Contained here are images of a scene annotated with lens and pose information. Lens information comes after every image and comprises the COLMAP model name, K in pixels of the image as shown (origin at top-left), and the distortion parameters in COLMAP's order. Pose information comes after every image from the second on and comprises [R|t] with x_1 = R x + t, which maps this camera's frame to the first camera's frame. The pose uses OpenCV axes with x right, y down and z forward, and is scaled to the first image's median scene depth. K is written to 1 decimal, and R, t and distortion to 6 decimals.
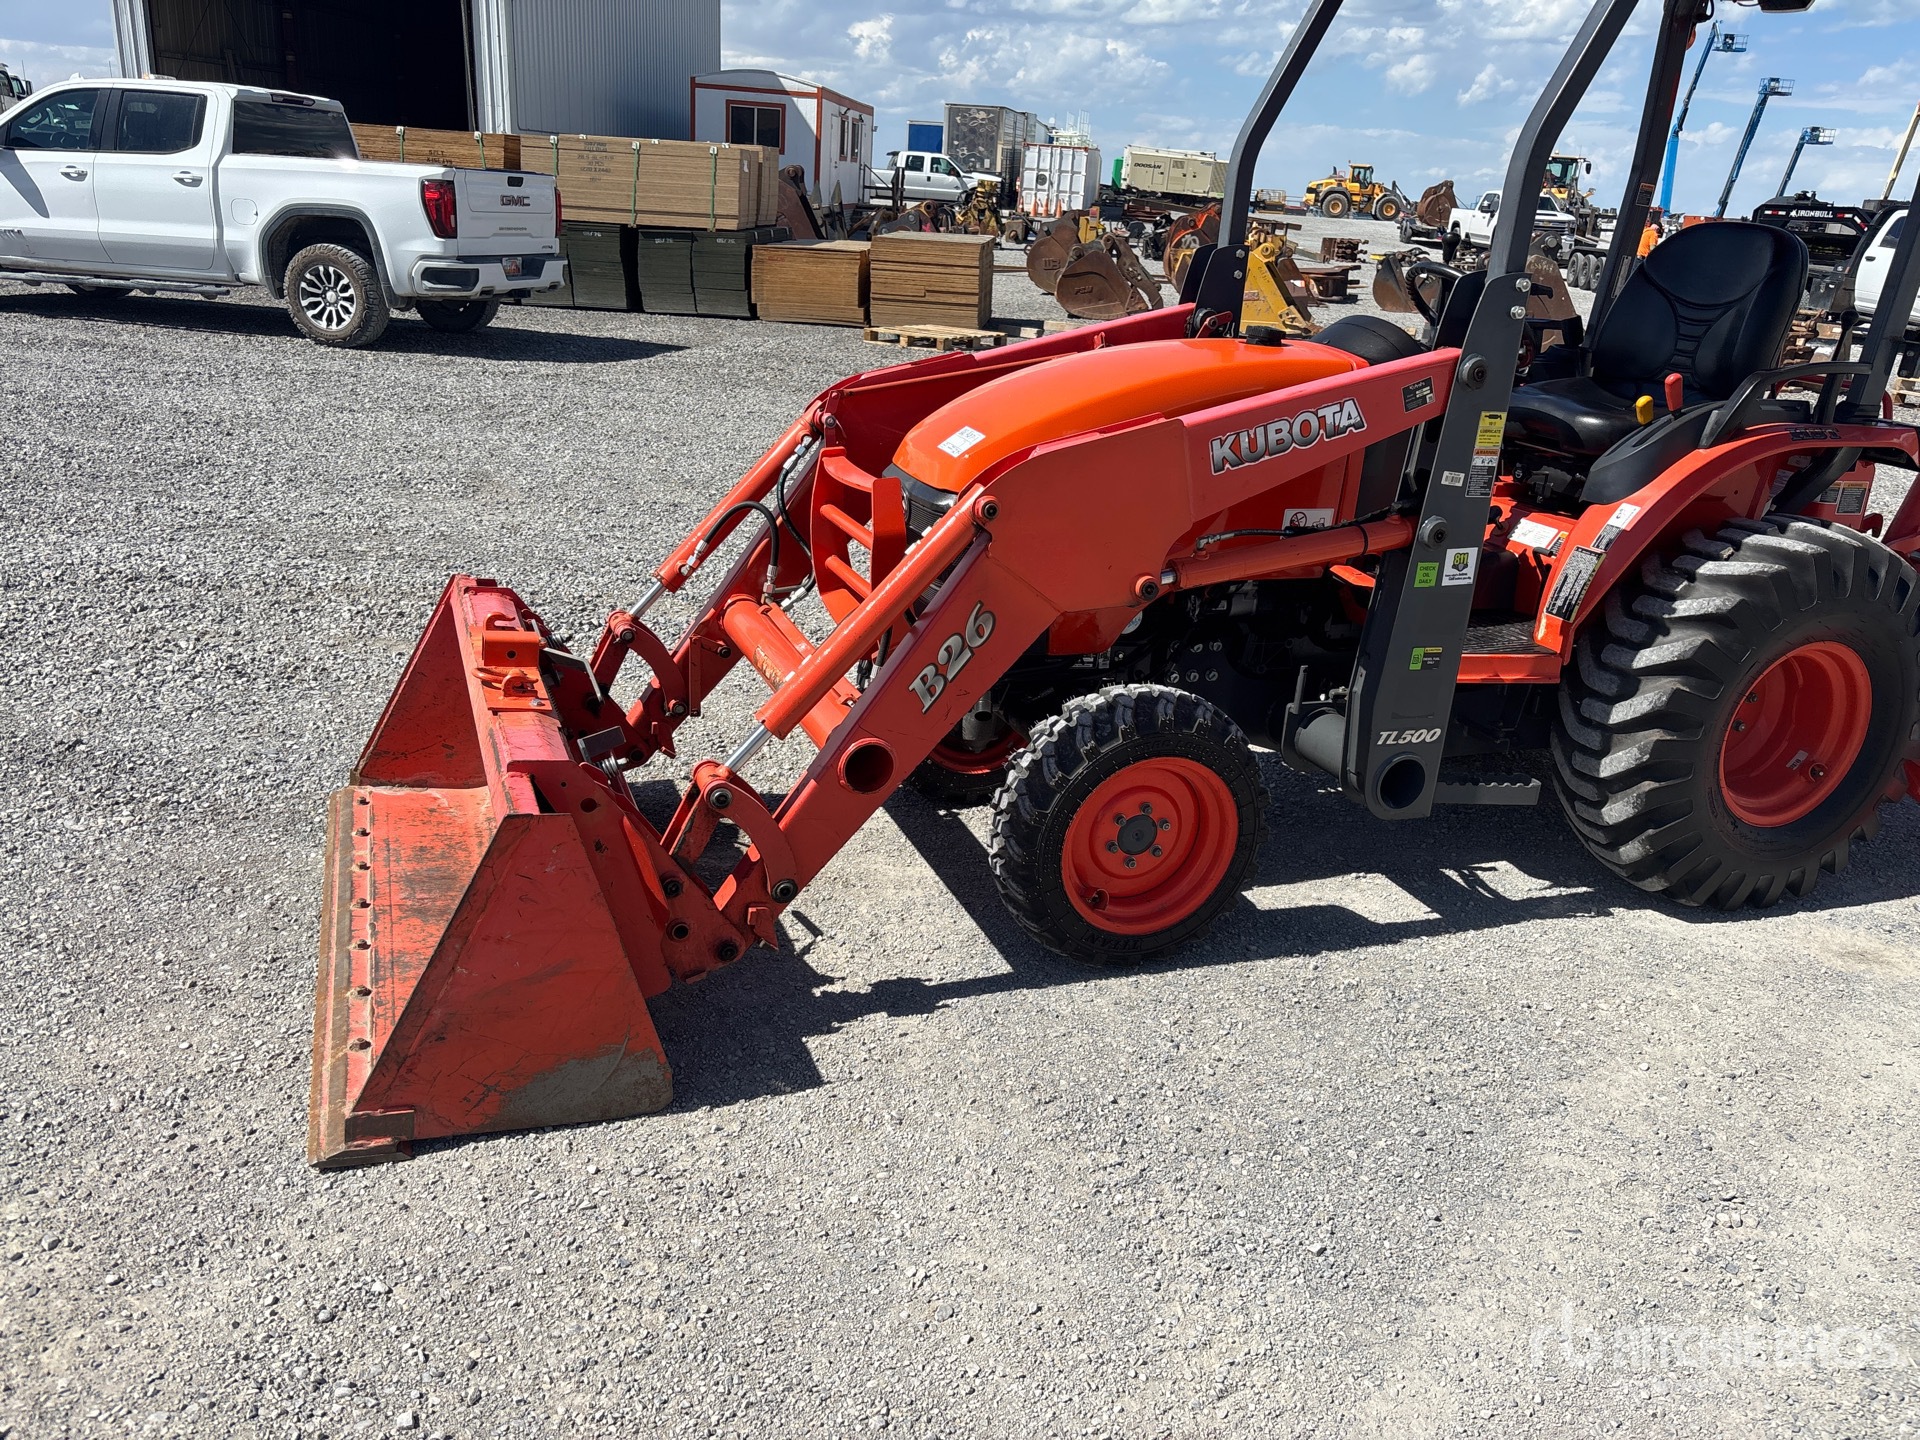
lens RADIAL K [[1470.3, 0, 955.3], [0, 1470.3, 729.1], [0, 0, 1]] dist [0.050114, -0.066820]
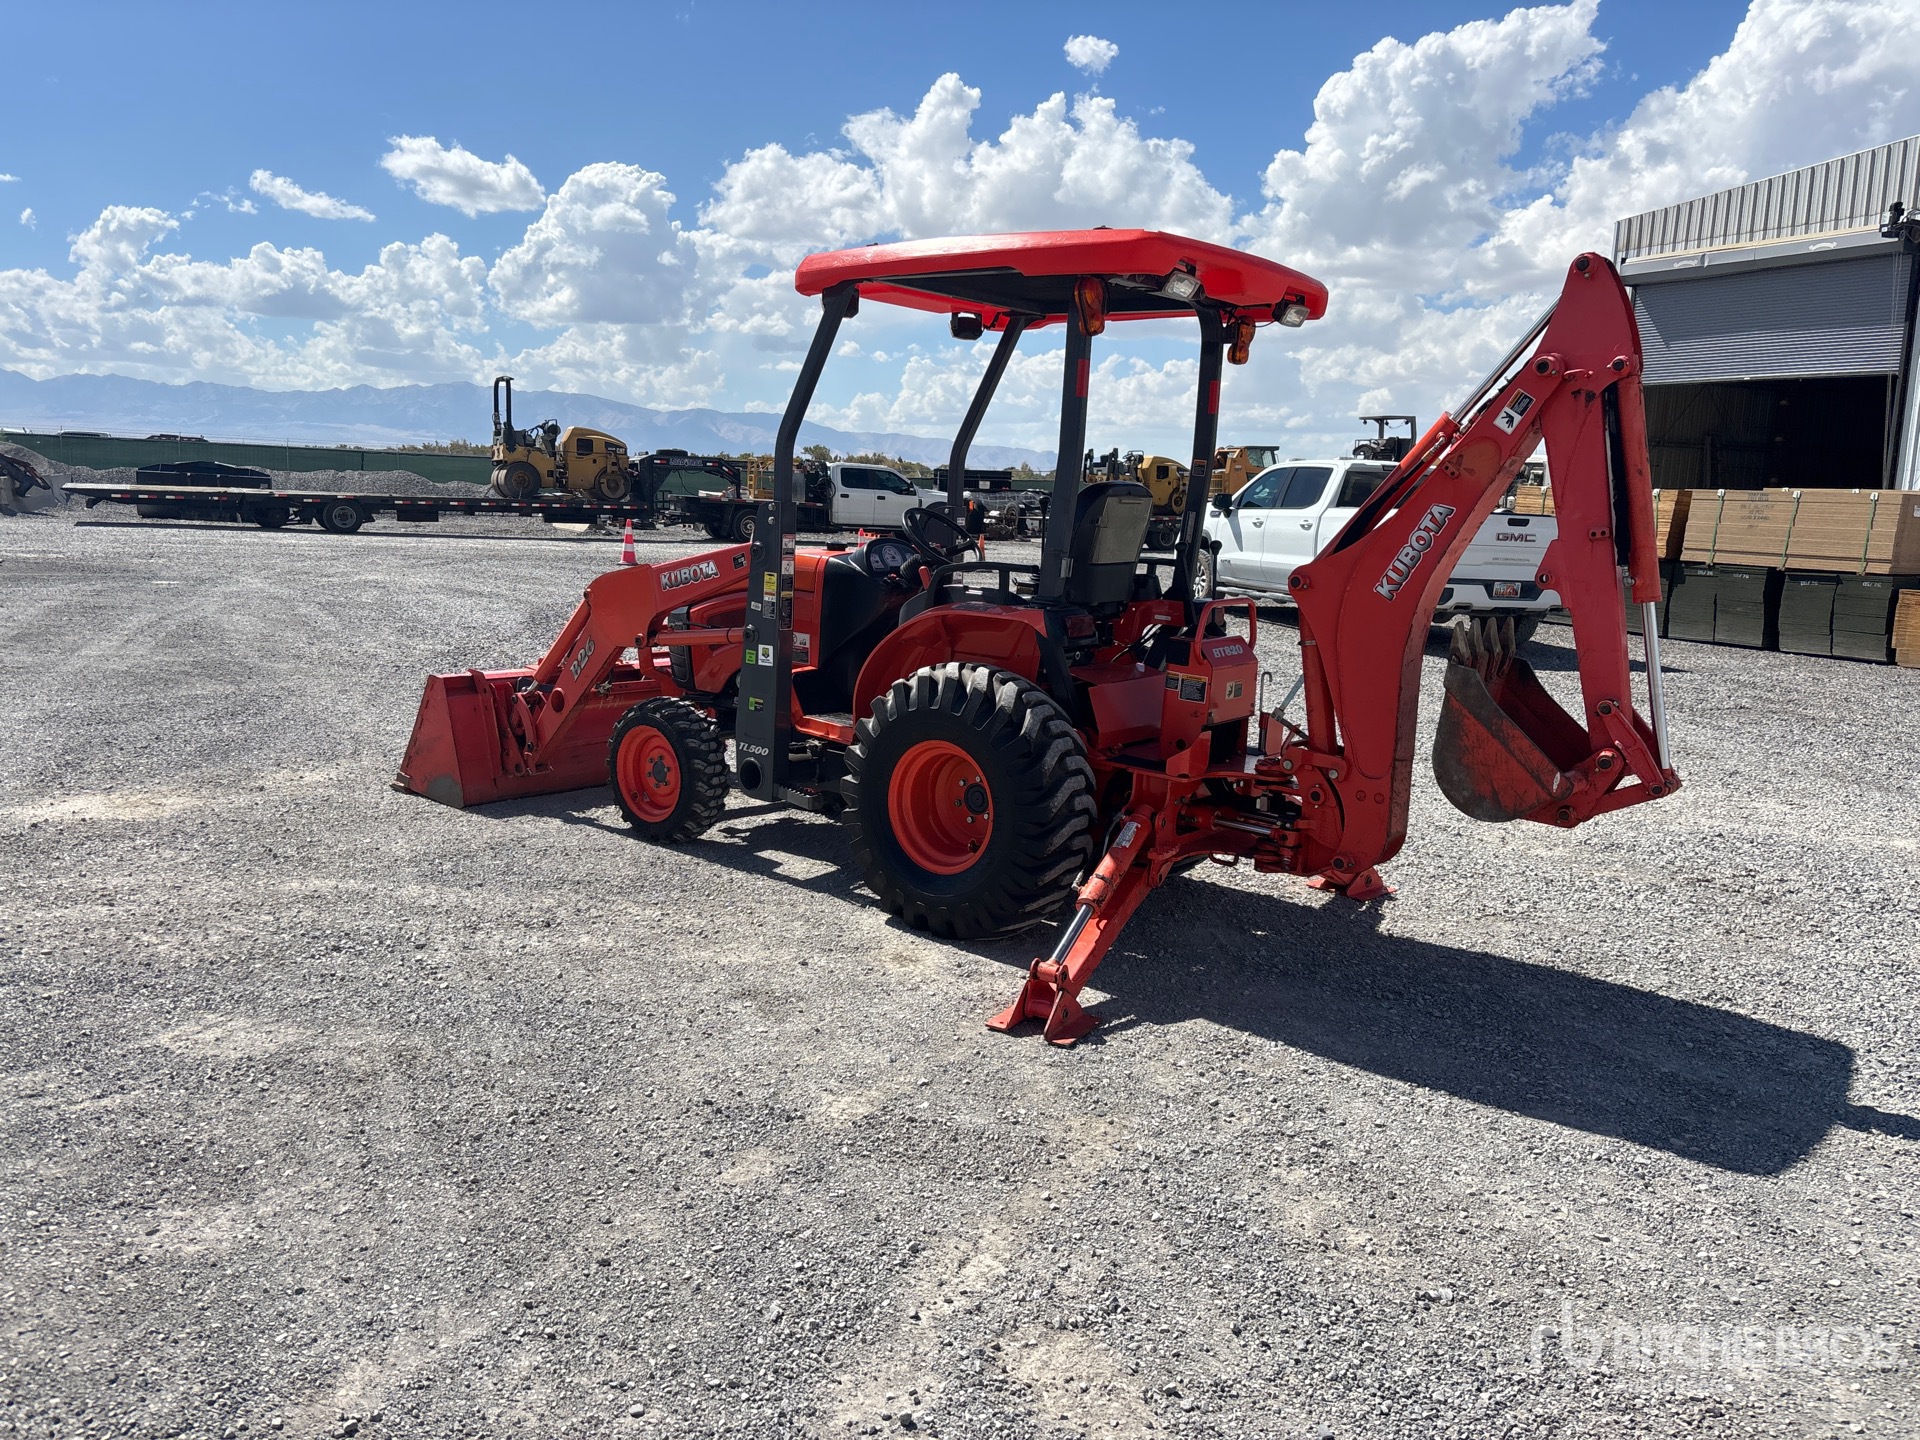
lens RADIAL K [[1474.5, 0, 947.7], [0, 1474.5, 696.3], [0, 0, 1]] dist [0.069530, -0.092554]
pose [[0.492424, 0.082944, -0.866394, 1.834898], [-0.307686, 0.947760, -0.084143, 0.020721], [0.814154, 0.308012, 0.492221, 0.266308]]
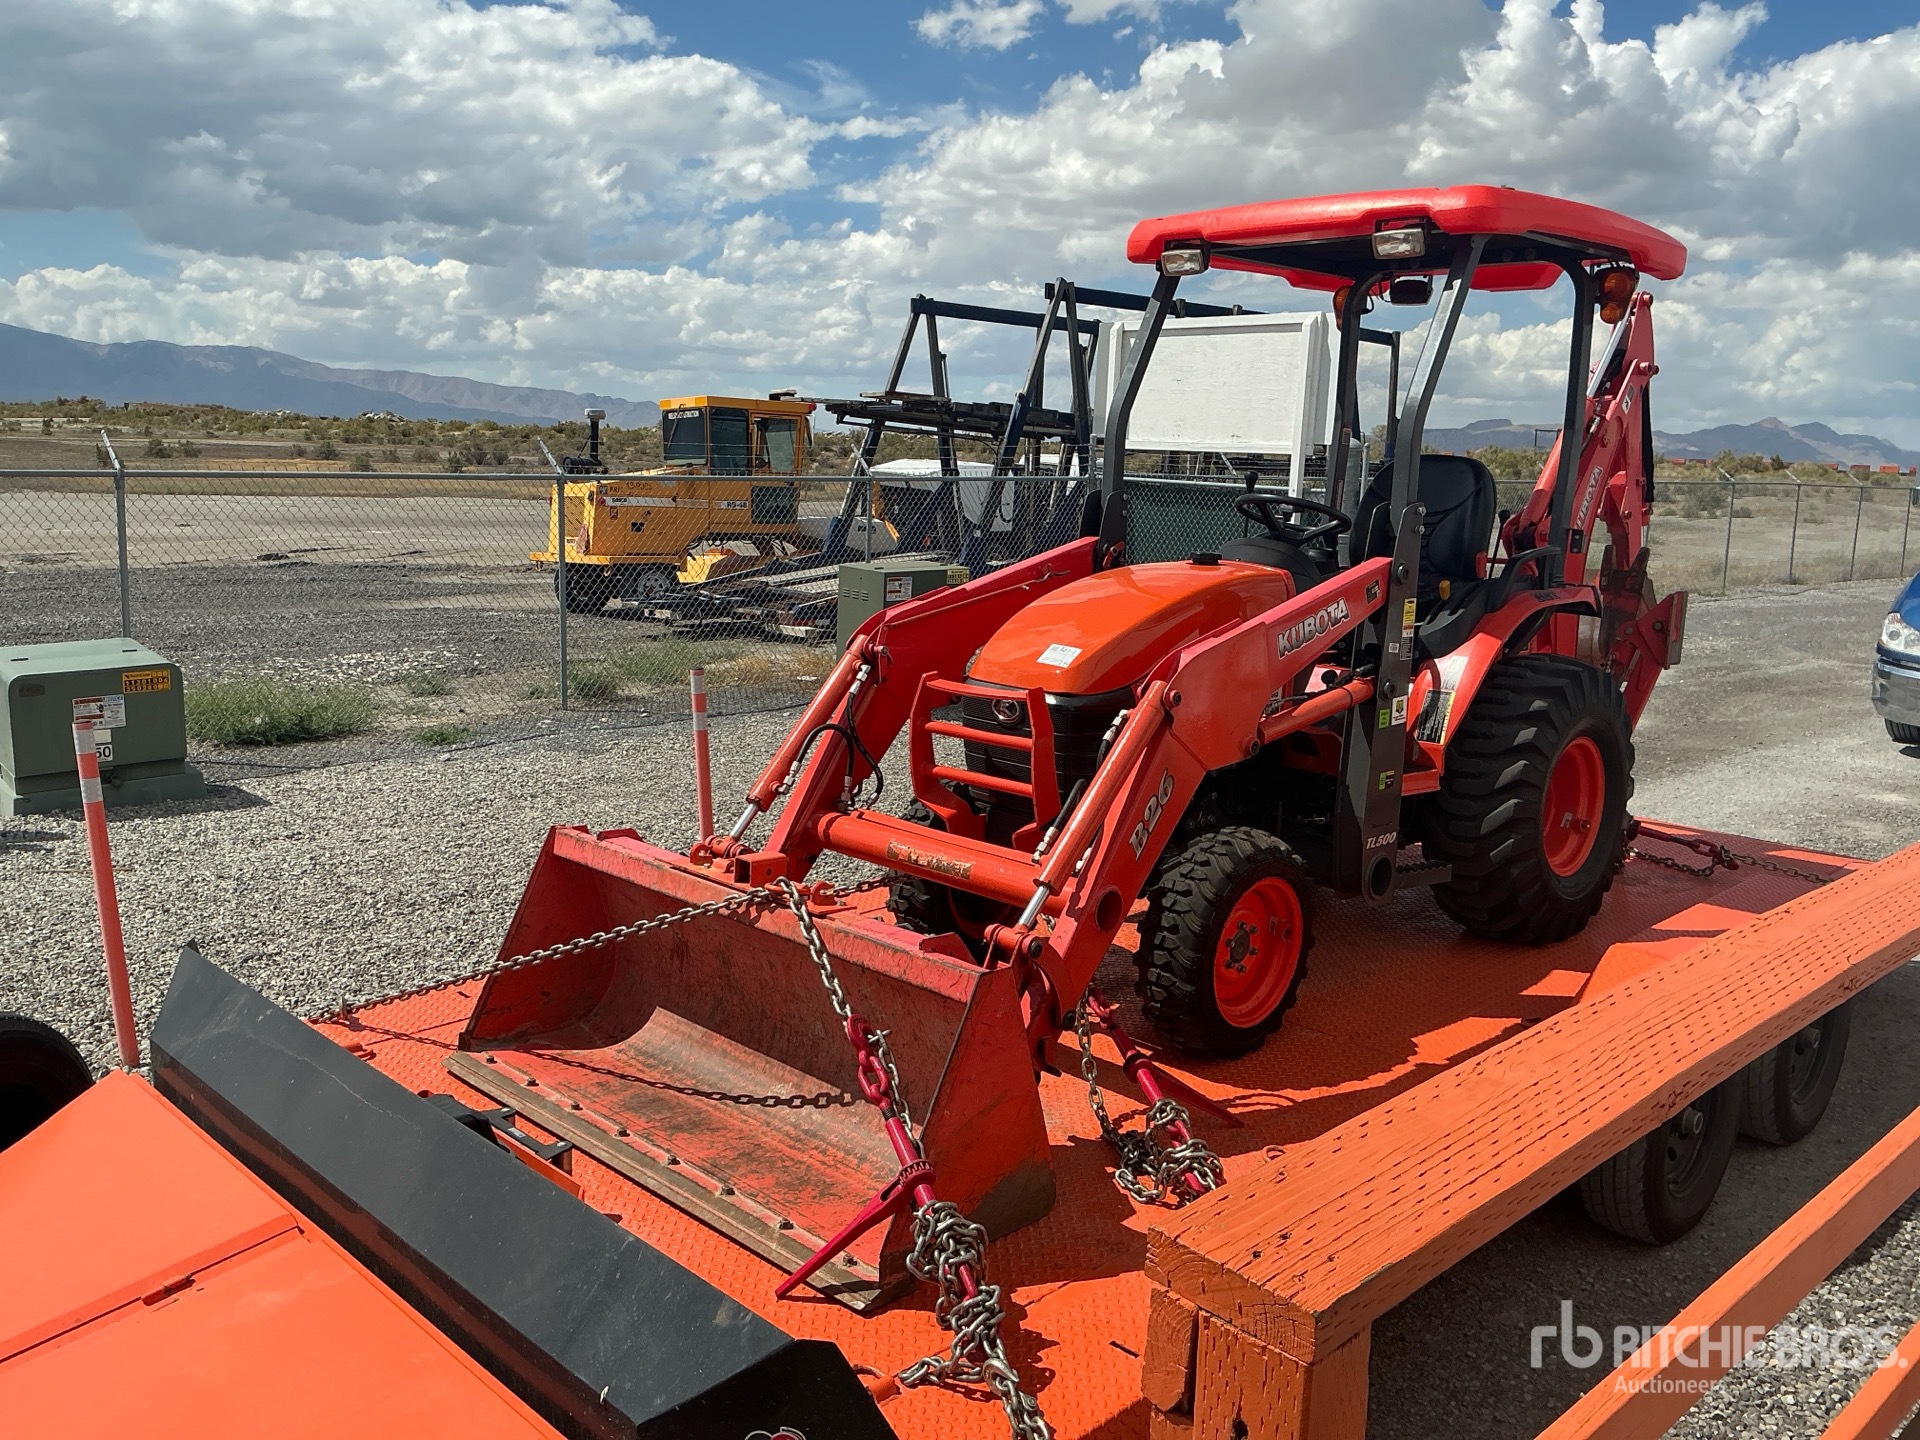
lens RADIAL K [[1497.3, 0, 961.3], [0, 1497.3, 743.7], [0, 0, 1]] dist [0.066233, -0.096604]
pose [[0.920920, -0.119516, 0.370974, -0.498697], [0.166812, 0.981104, -0.098020, -0.009186], [-0.352249, 0.152151, 0.923456, -0.128224]]
